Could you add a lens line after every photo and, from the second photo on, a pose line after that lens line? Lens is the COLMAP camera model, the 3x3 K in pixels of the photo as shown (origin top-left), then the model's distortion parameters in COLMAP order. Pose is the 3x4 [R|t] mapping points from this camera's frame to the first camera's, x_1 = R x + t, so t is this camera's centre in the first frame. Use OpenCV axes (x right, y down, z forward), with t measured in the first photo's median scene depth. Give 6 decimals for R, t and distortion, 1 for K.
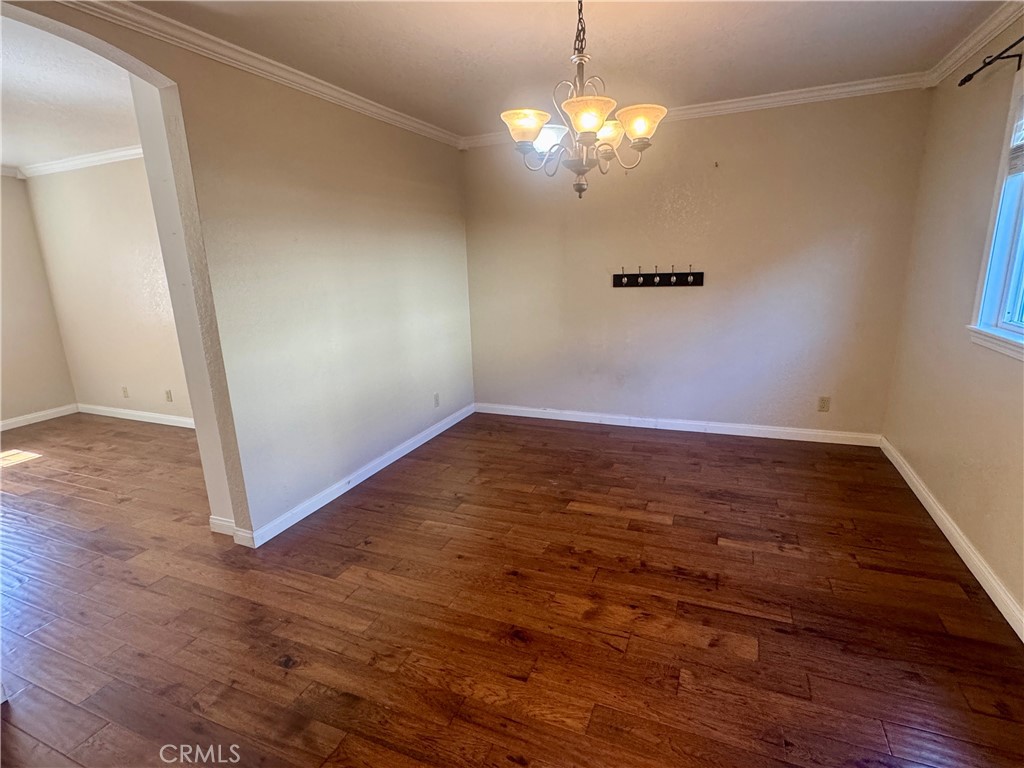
lens RADIAL K [[515.5, 0, 513.9], [0, 515.5, 383.4], [0, 0, 1]] dist [-0.002412, -0.000773]
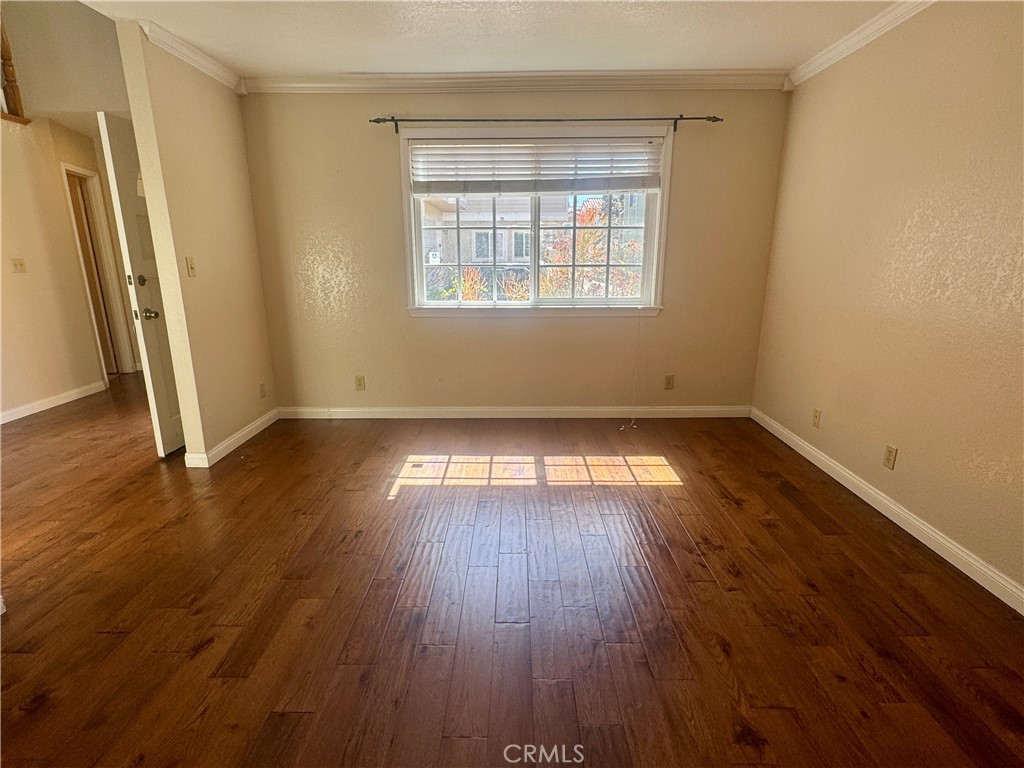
lens RADIAL K [[515.5, 0, 513.5], [0, 515.5, 385.5], [0, 0, 1]] dist [-0.002412, -0.000773]
pose [[0.377672, 0.269802, -0.885760, -0.410885], [-0.229953, 0.953967, 0.192530, -0.065966], [0.896931, 0.130969, 0.422329, 0.469161]]
